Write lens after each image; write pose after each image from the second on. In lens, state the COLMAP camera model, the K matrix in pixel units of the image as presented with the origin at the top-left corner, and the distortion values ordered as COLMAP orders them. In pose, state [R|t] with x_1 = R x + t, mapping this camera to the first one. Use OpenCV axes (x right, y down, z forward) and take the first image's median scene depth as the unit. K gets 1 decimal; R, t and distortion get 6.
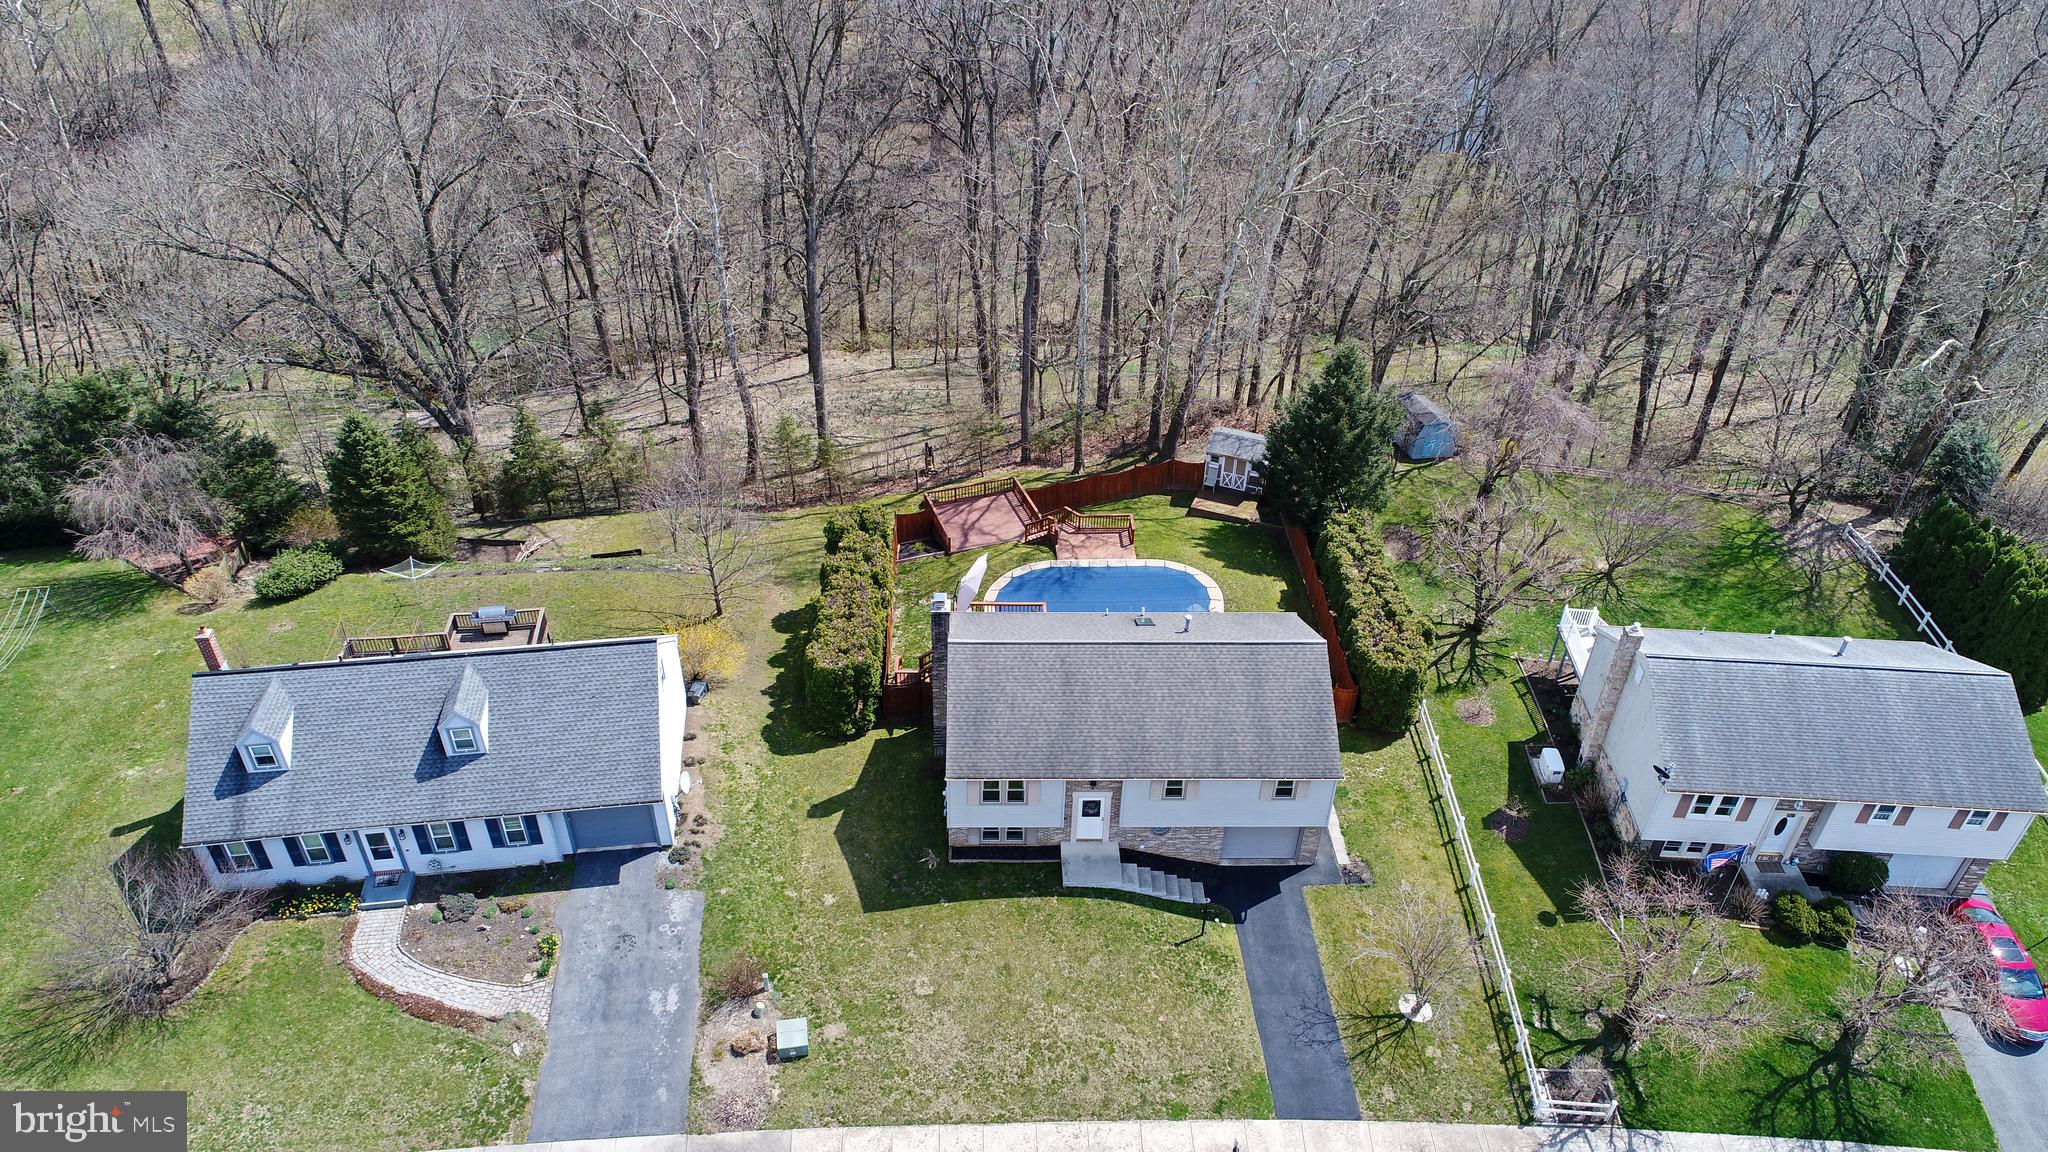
lens RADIAL K [[1374.7, 0, 1035.1], [0, 1374.7, 579.7], [0, 0, 1]] dist [-0.002535, 0.003050]
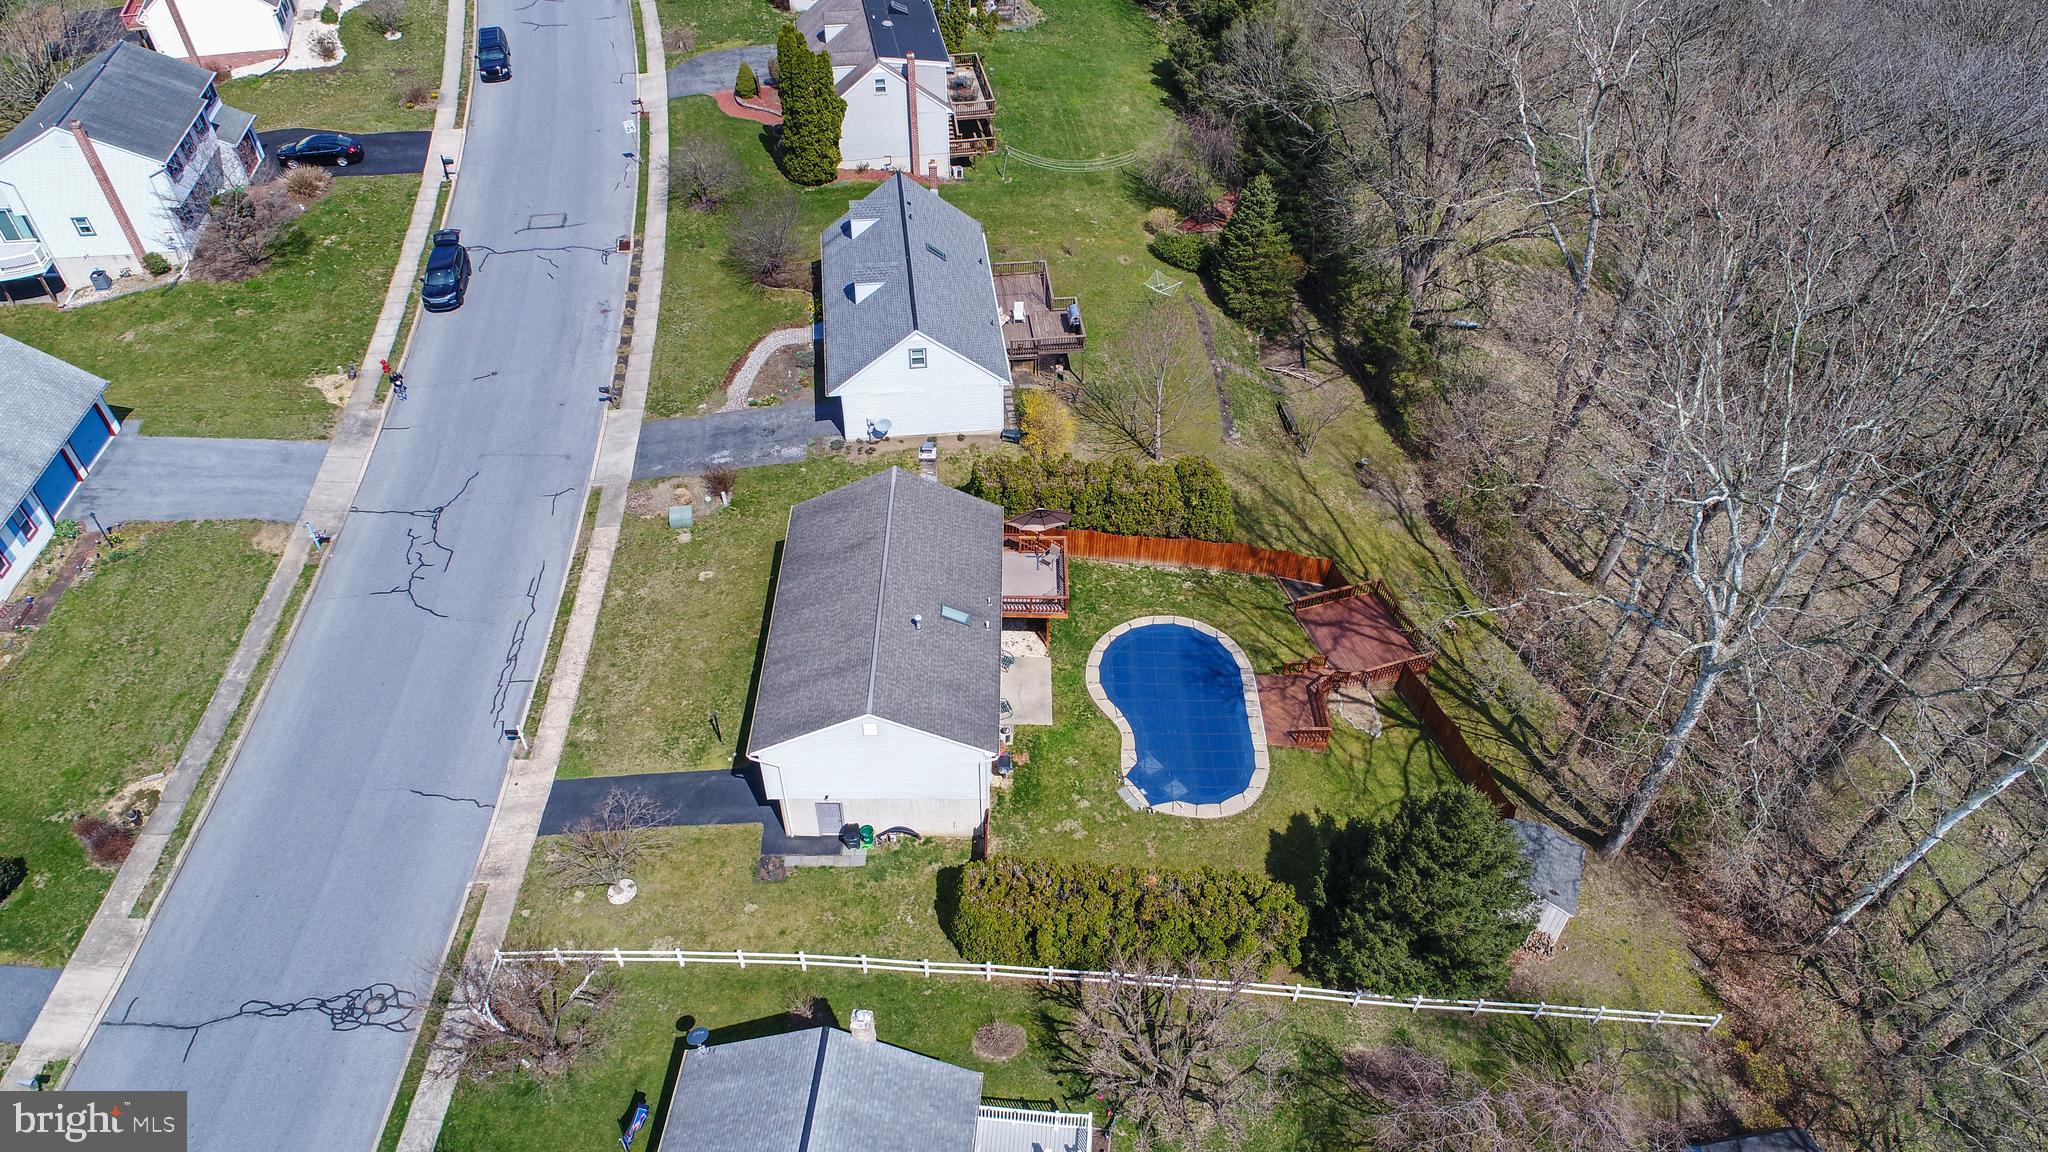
lens RADIAL K [[1374.7, 0, 1026.4], [0, 1374.7, 572.1], [0, 0, 1]] dist [-0.002535, 0.003050]
pose [[-0.025910, 0.686517, -0.726652, 0.874666], [-0.605317, 0.567711, 0.557939, -0.647154], [0.795563, 0.454311, 0.400850, 0.660776]]
